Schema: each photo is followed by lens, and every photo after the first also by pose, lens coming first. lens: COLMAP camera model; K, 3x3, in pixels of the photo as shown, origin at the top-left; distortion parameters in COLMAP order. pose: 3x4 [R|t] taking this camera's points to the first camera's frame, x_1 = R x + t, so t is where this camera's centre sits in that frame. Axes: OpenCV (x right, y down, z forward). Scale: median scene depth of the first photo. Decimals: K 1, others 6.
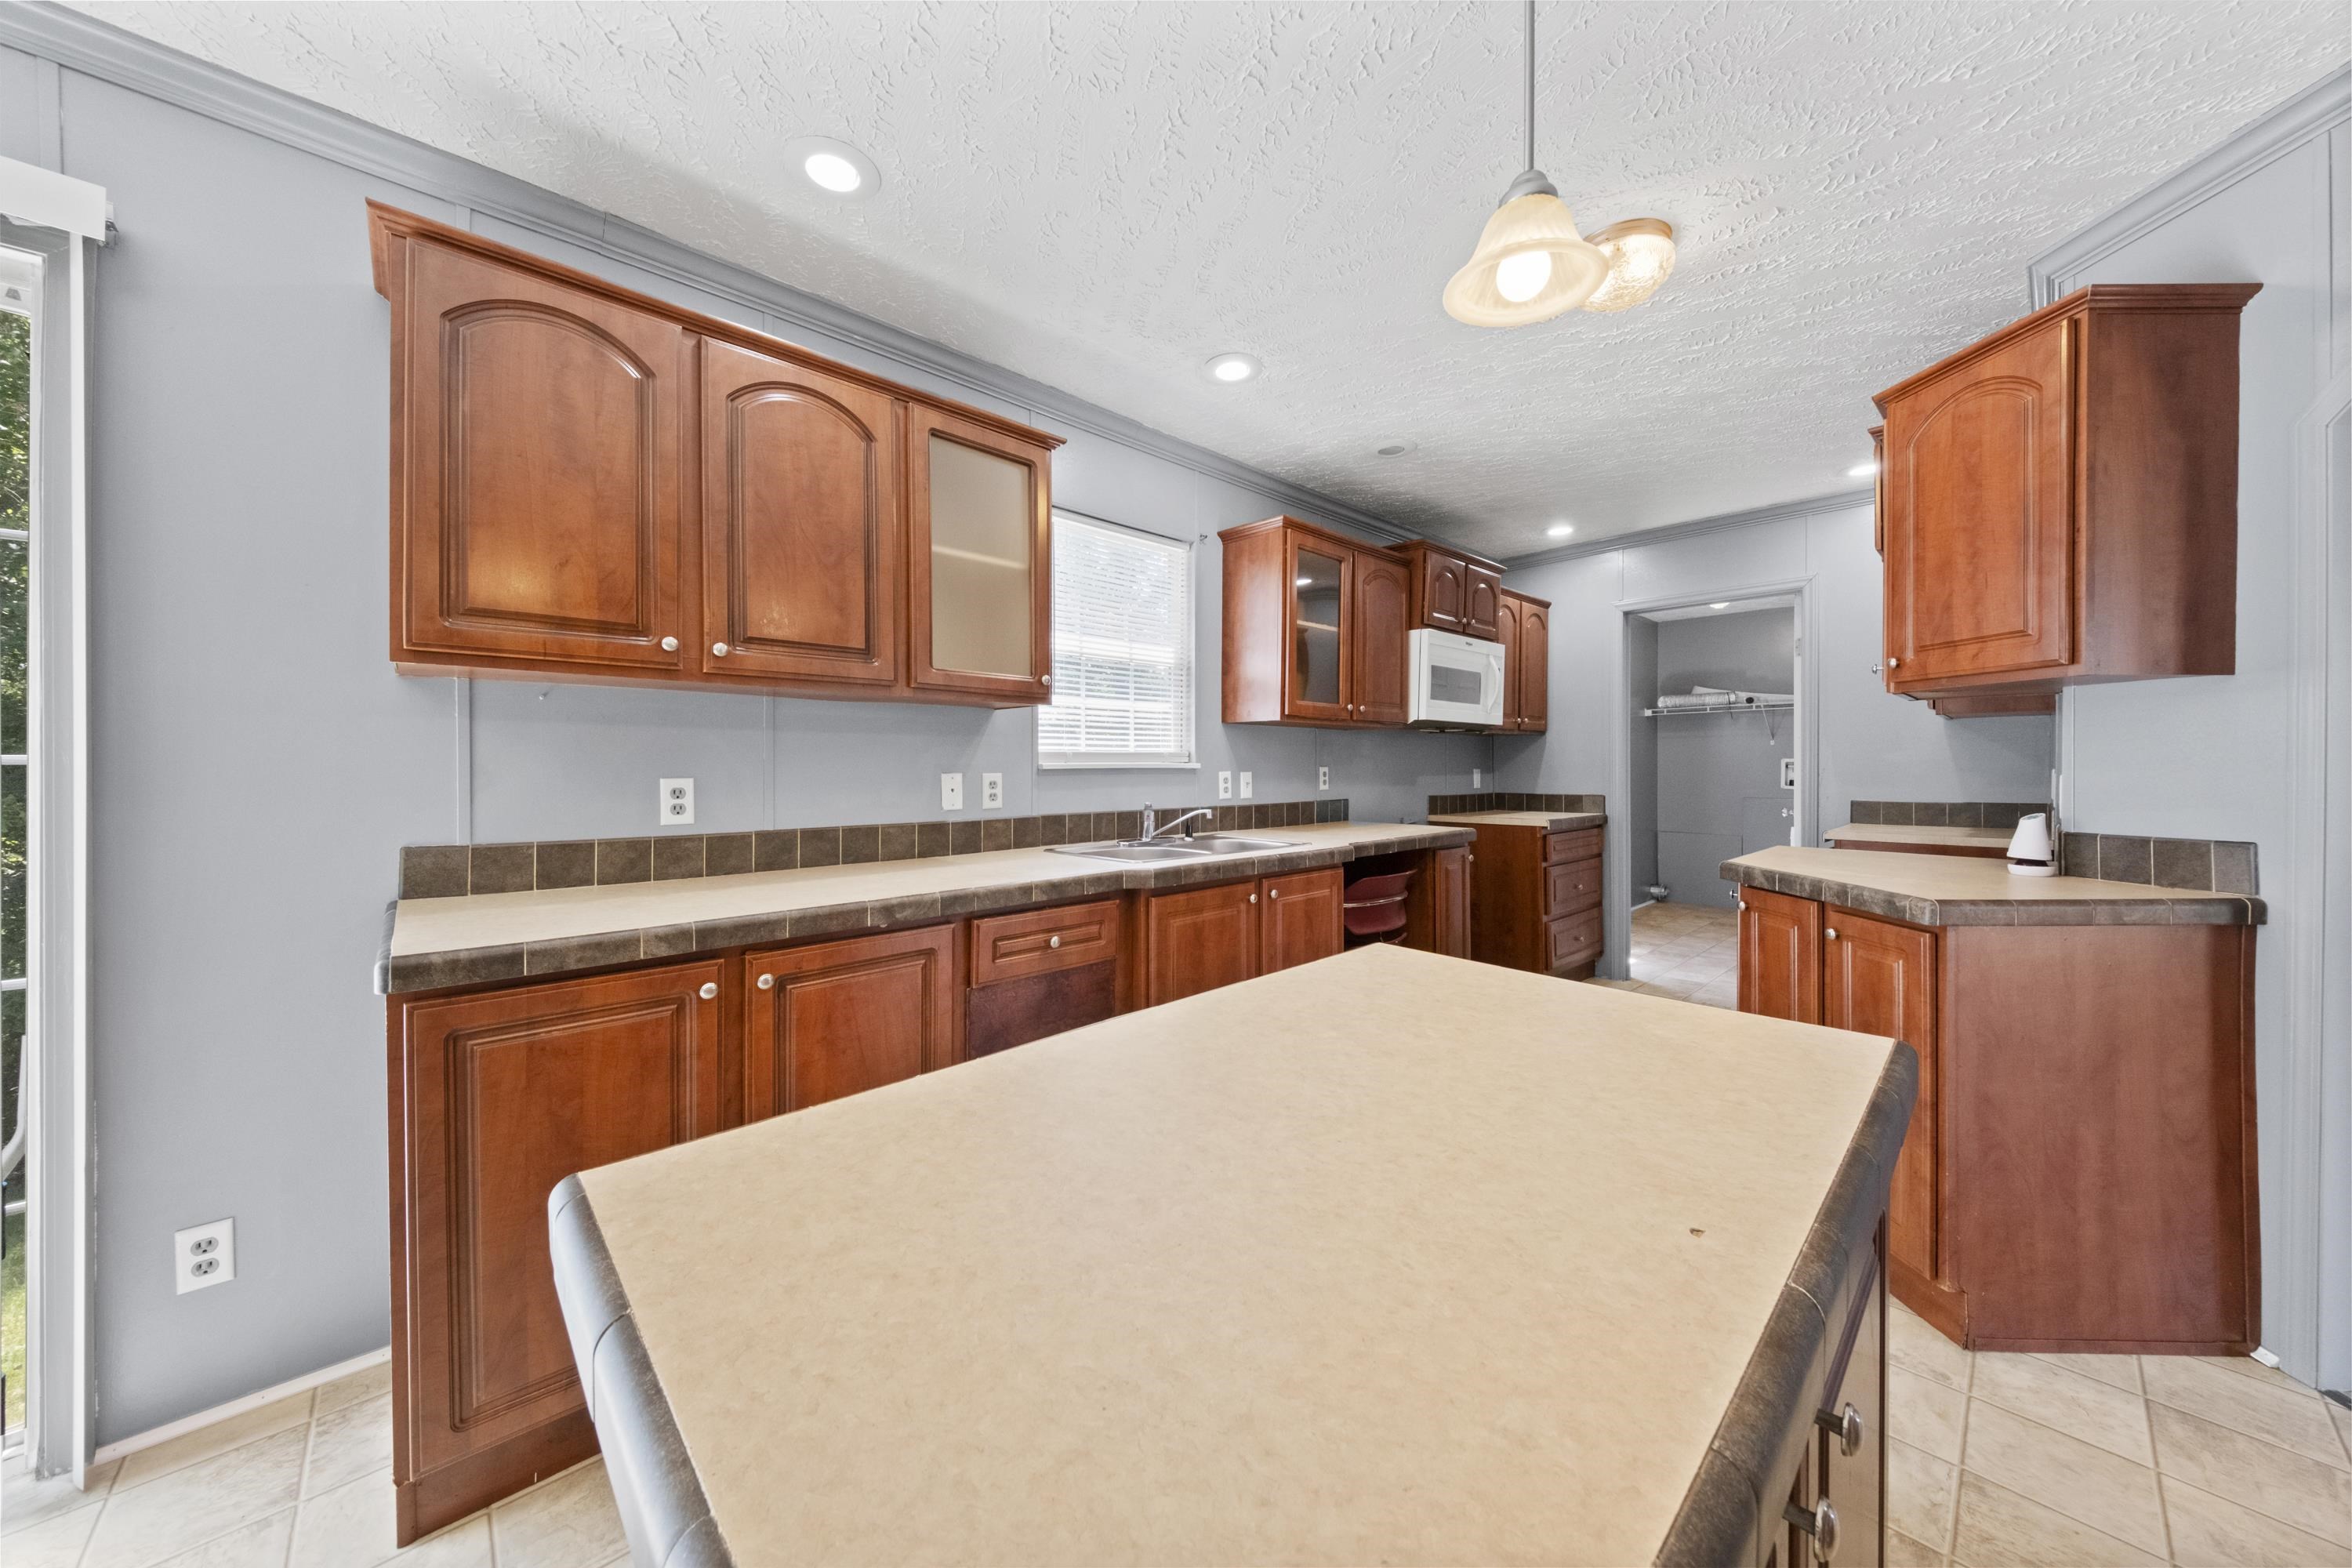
lens RADIAL K [[804.4, 0, 1170.4], [0, 804.4, 771.7], [0, 0, 1]] dist [0.056725, -0.027256]
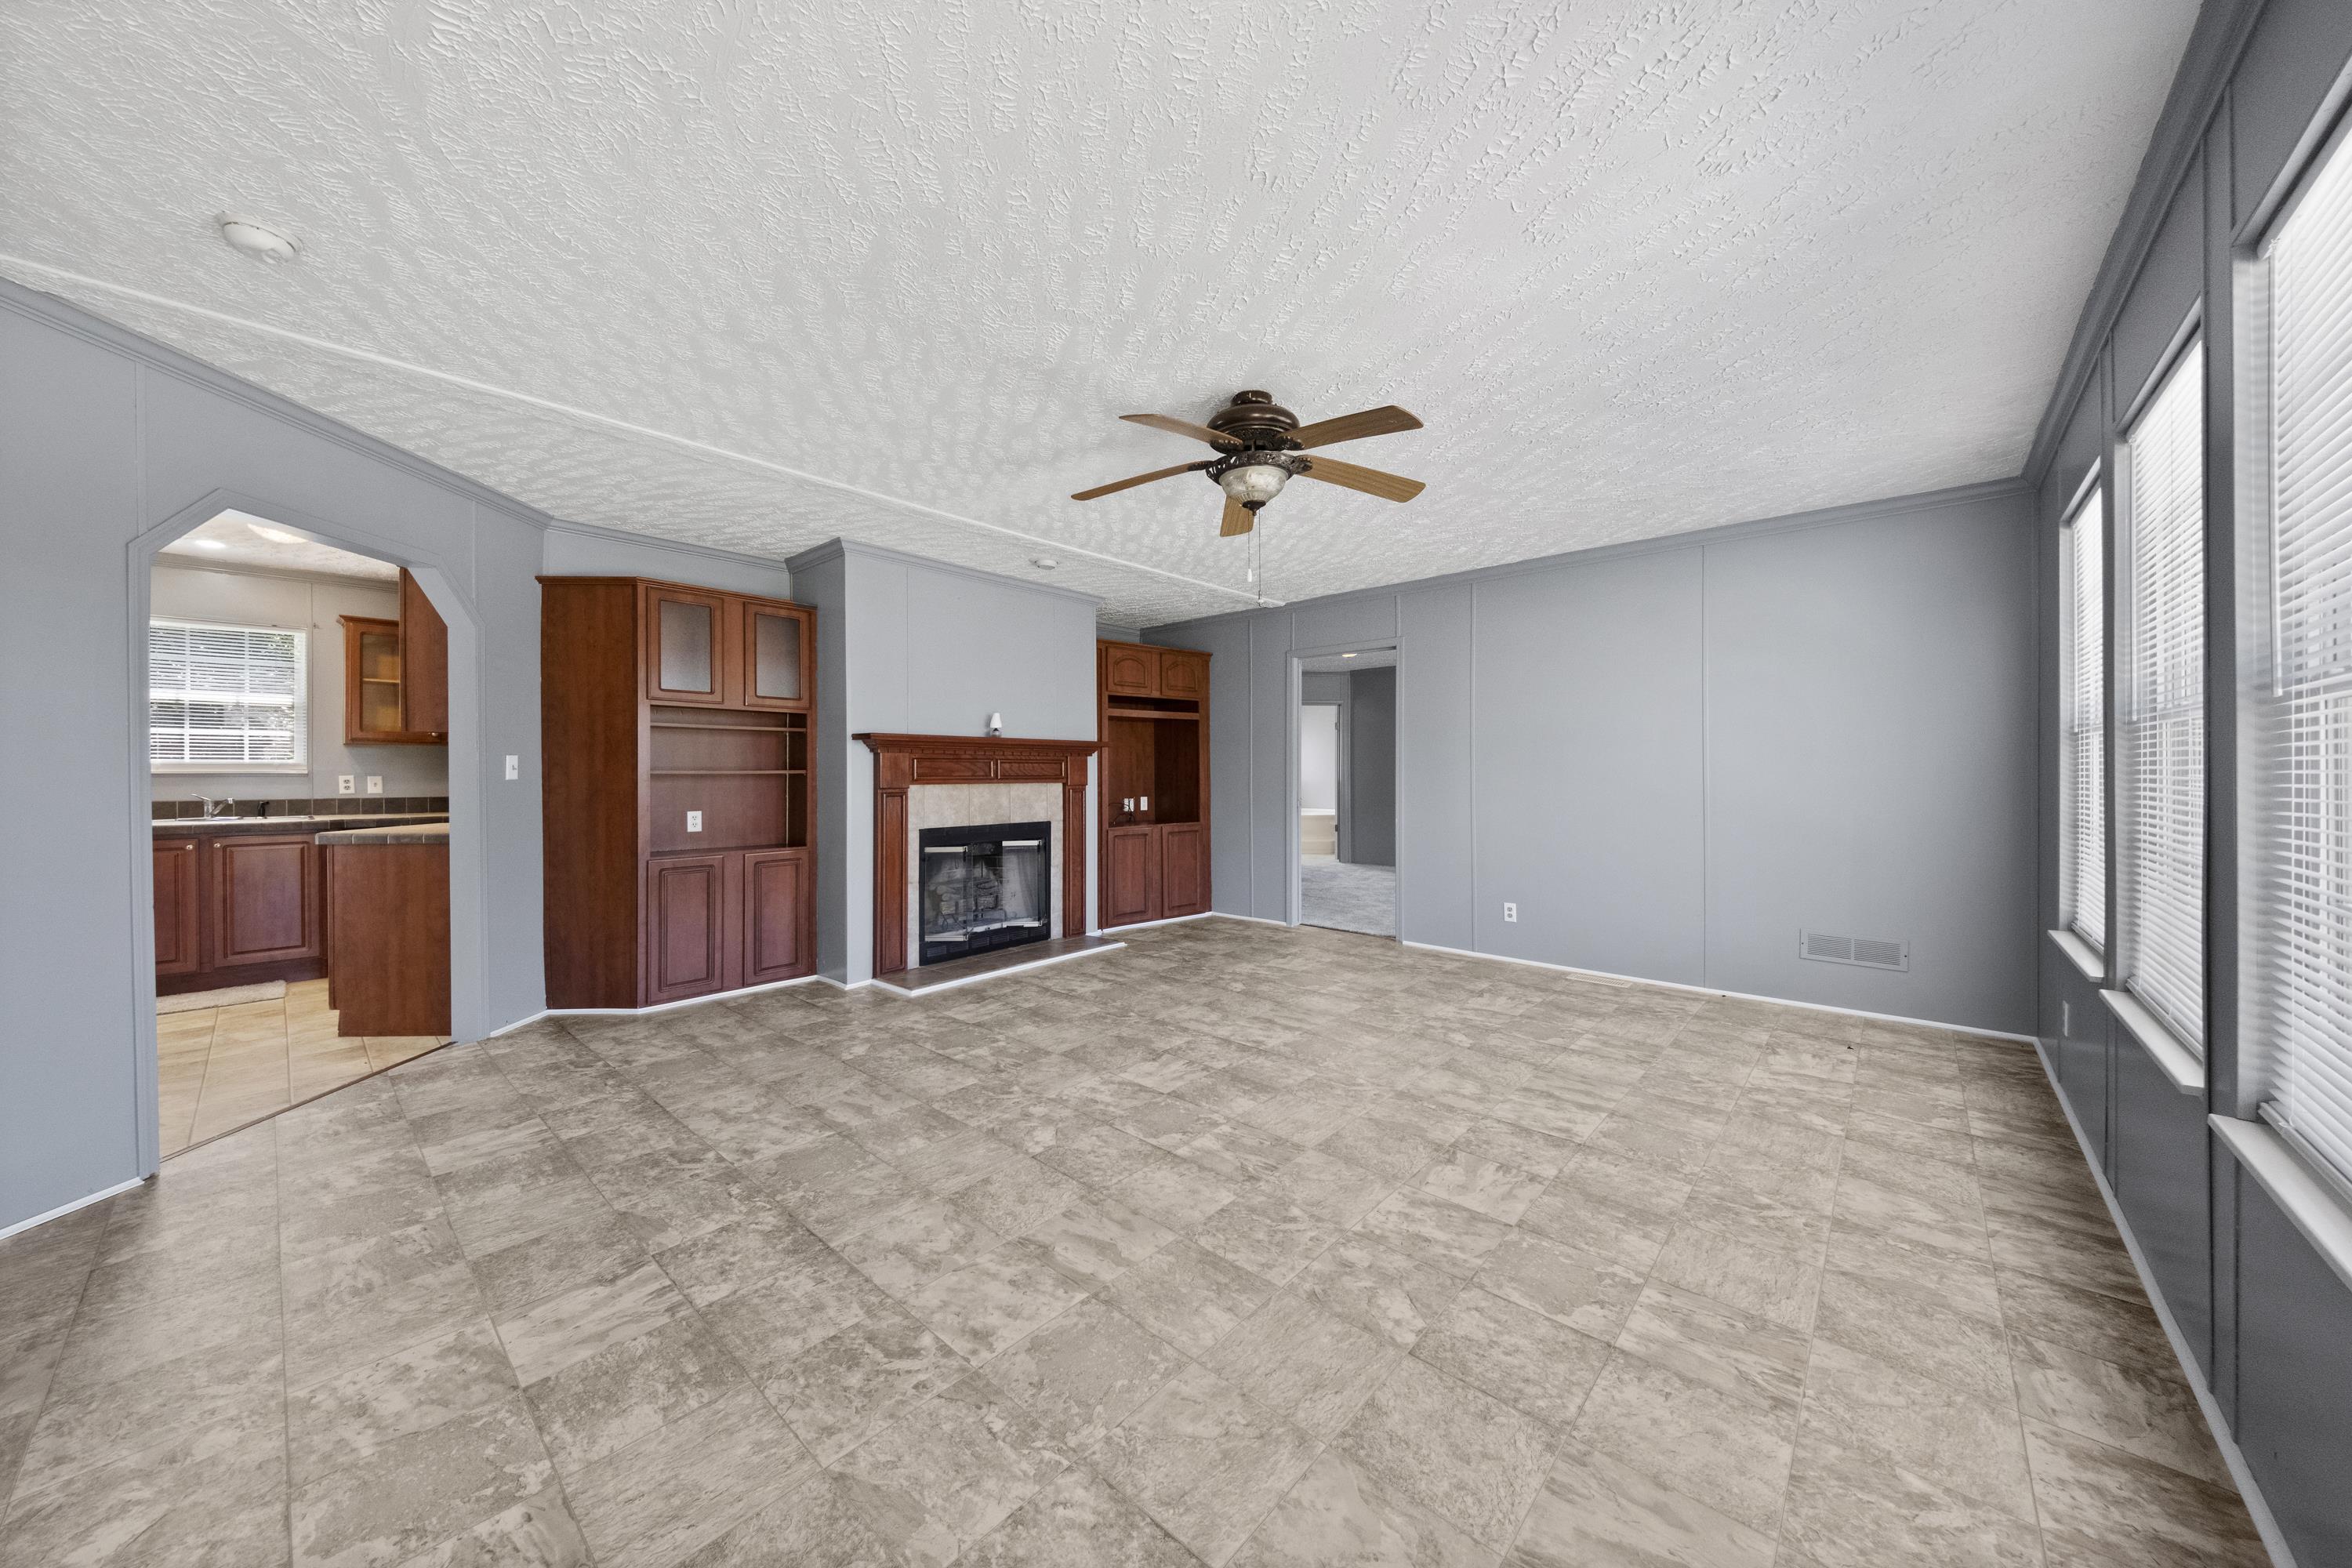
lens RADIAL K [[804.4, 0, 1170.4], [0, 804.4, 771.7], [0, 0, 1]] dist [0.056725, -0.027256]
pose [[0.996573, 0.003532, 0.082647, 1.469780], [-0.003071, 0.999979, -0.005705, -0.003287], [-0.082665, 0.005431, 0.996563, -0.690502]]
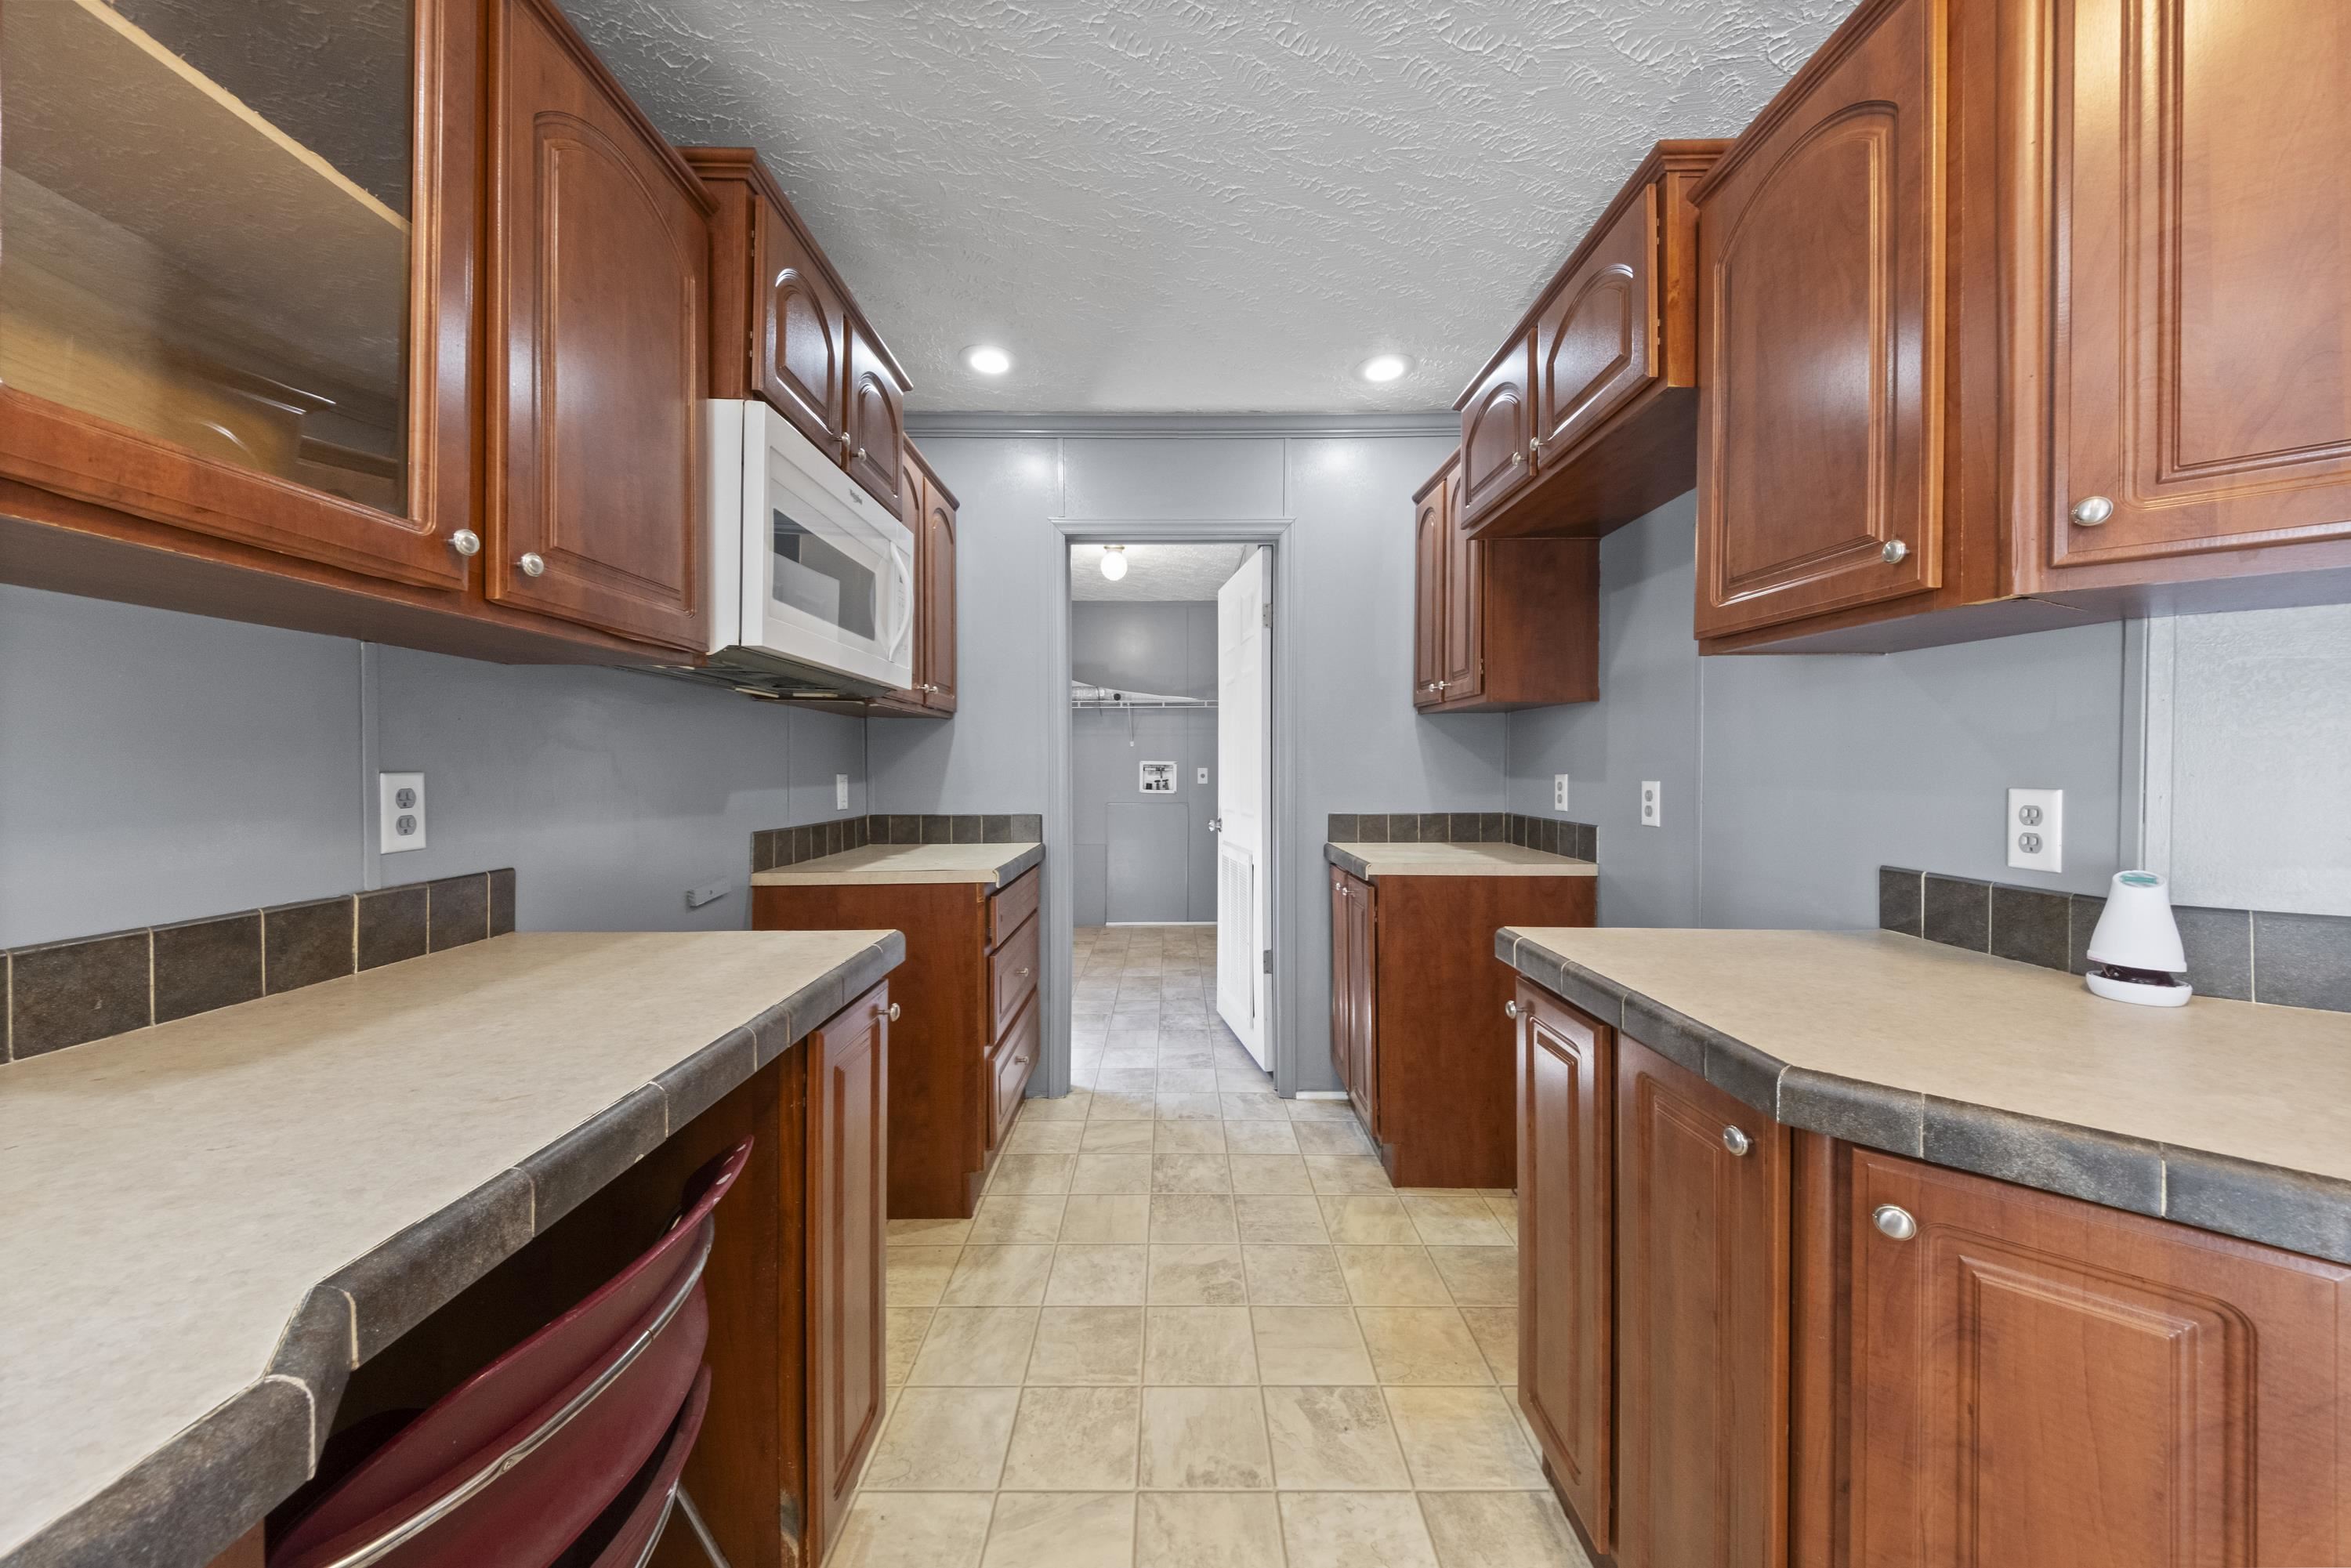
lens RADIAL K [[804.1, 0, 1169.9], [0, 804.1, 771.7], [0, 0, 1]] dist [0.056725, -0.027256]
pose [[0.687040, -0.001926, 0.726617, 0.184296], [0.004199, 0.999990, -0.001319, -0.005605], [-0.726607, 0.003958, 0.687042, 0.651919]]
